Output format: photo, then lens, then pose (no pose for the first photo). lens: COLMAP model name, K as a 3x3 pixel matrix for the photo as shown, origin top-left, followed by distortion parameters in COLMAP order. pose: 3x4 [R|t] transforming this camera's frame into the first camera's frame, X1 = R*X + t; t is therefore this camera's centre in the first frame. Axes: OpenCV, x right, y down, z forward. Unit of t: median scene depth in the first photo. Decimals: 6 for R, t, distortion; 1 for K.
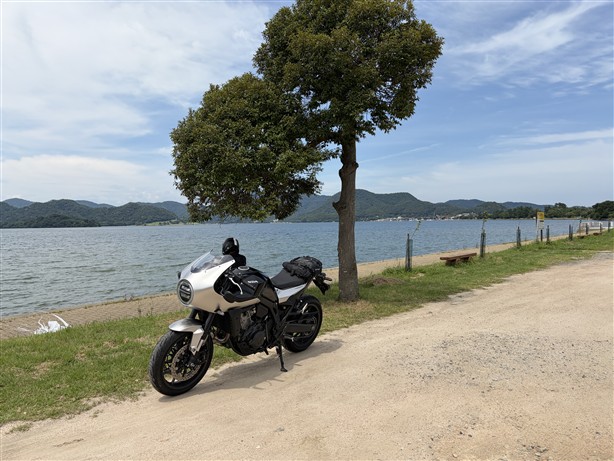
lens RADIAL K [[466.2, 0, 307.0], [0, 466.2, 230.5], [0, 0, 1]] dist [-0.003698, -0.003462]
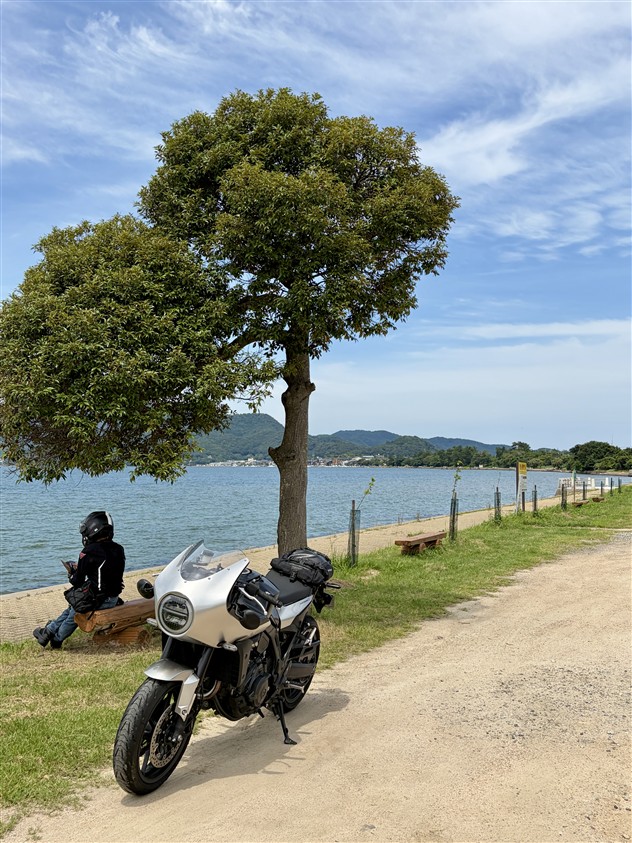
lens RADIAL K [[899.8, 0, 332.4], [0, 899.8, 401.3], [0, 0, 1]] dist [0.018926, -0.020439]
pose [[0.955774, 0.042264, 0.291050, -0.220555], [-0.015507, 0.995486, -0.093632, -0.018320], [-0.293694, 0.084978, 0.952115, -0.099987]]
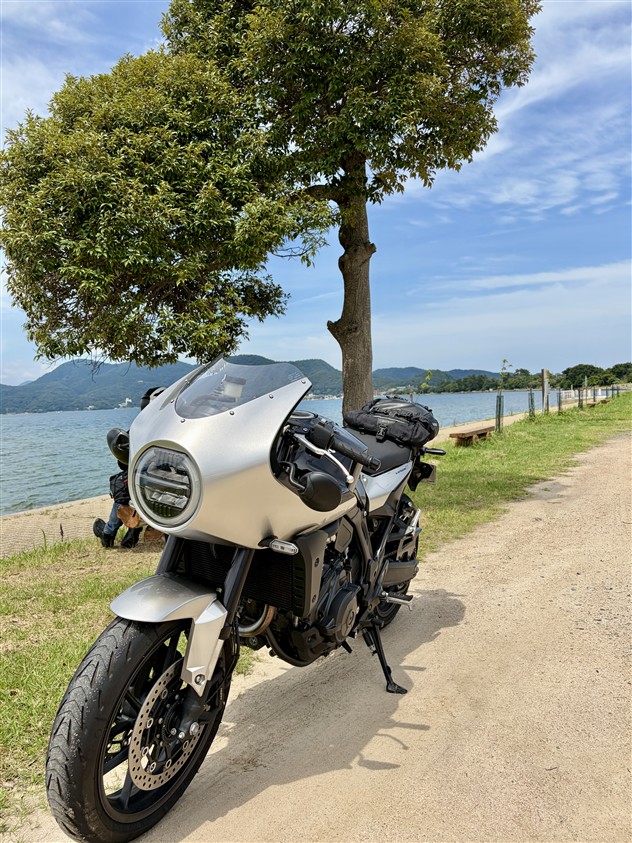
lens RADIAL K [[691.4, 0, 316.0], [0, 691.4, 421.5], [0, 0, 1]] dist [-0.009856, -0.005896]
pose [[0.976439, -0.040025, 0.212048, -0.137779], [0.038779, 0.999197, 0.010033, 0.048245], [-0.212280, -0.001574, 0.977208, 0.292760]]
